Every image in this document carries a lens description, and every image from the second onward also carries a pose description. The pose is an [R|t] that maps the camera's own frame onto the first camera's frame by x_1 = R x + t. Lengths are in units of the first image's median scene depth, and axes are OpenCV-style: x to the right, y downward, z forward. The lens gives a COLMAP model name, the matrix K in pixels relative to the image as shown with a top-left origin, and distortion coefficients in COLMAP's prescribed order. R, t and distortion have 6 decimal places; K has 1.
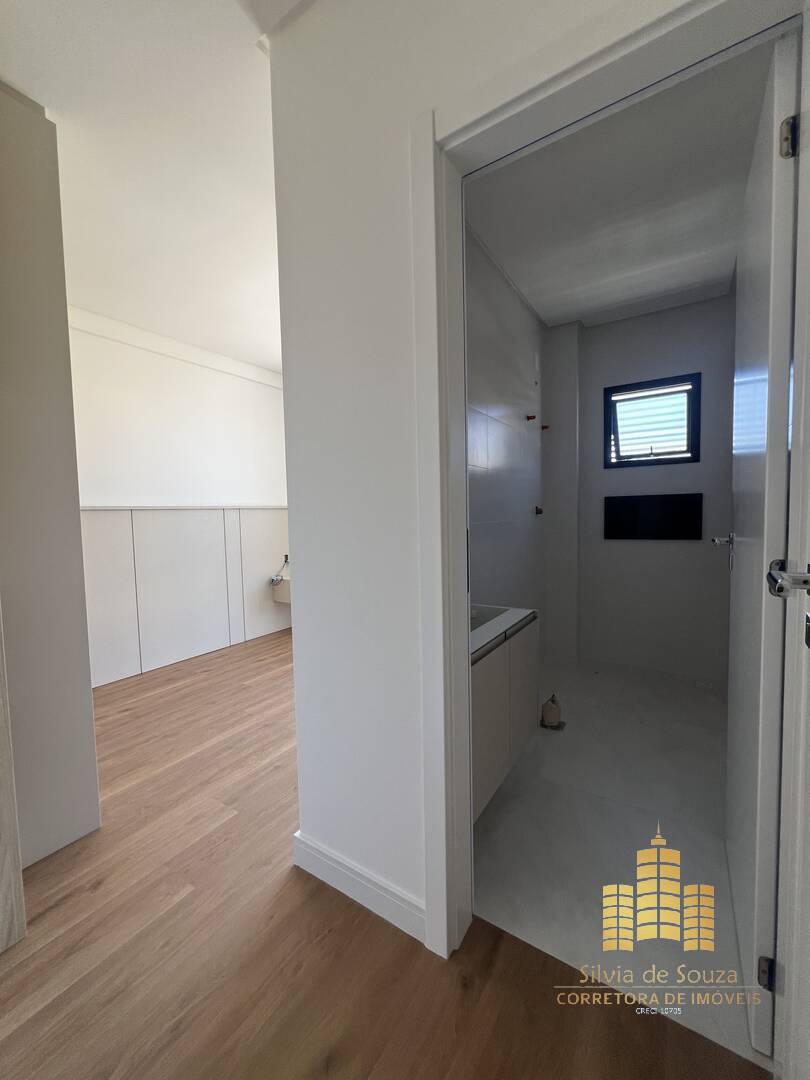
lens RADIAL K [[431.8, 0, 408.3], [0, 431.8, 538.7], [0, 0, 1]] dist [-0.001020, 0.000132]
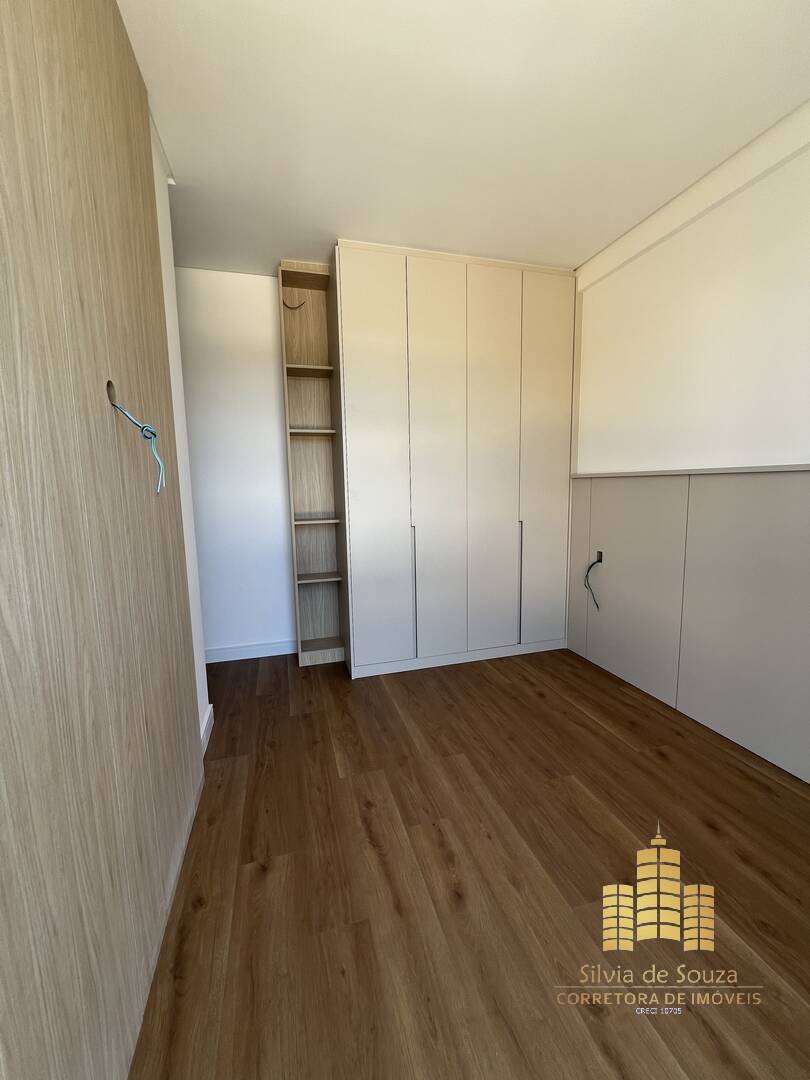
lens RADIAL K [[431.8, 0, 408.3], [0, 431.8, 538.7], [0, 0, 1]] dist [-0.001020, 0.000132]
pose [[-0.656791, 0.127256, -0.743257, 0.081943], [-0.012496, 0.983685, 0.179464, -0.043496], [0.753969, 0.127158, -0.644486, 0.576958]]
